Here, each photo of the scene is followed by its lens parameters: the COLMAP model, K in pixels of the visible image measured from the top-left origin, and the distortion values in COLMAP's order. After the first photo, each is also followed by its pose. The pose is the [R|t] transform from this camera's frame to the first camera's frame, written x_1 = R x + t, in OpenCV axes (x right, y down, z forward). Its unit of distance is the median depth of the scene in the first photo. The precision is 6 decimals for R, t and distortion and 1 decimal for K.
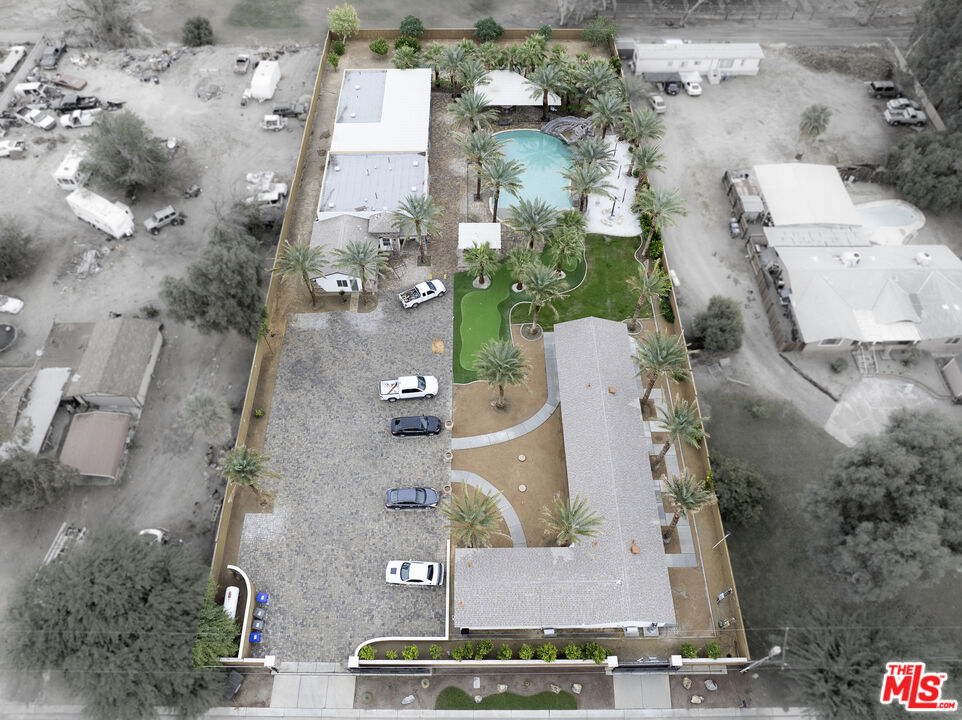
lens RADIAL K [[662.0, 0, 481.0], [0, 662.0, 360.0], [0, 0, 1]] dist [-0.026423, 0.004487]
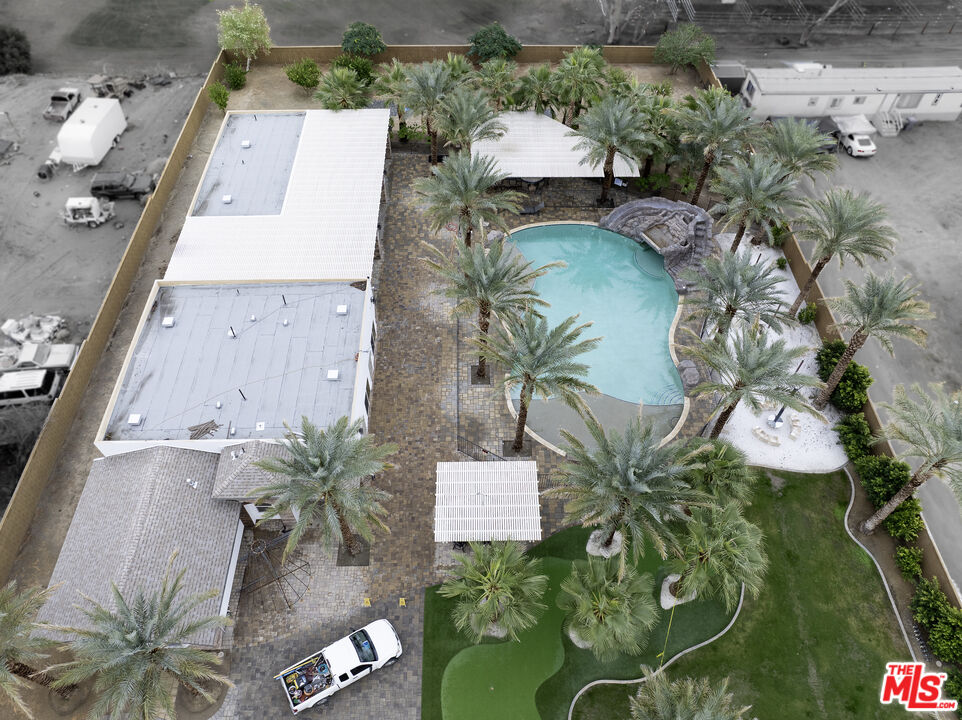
lens RADIAL K [[662.0, 0, 481.0], [0, 662.0, 360.0], [0, 0, 1]] dist [-0.026423, 0.004487]
pose [[0.999943, -0.006173, 0.008718, -0.007285], [0.006768, 0.997529, -0.069933, -0.204844], [-0.008265, 0.069988, 0.997514, 0.488246]]
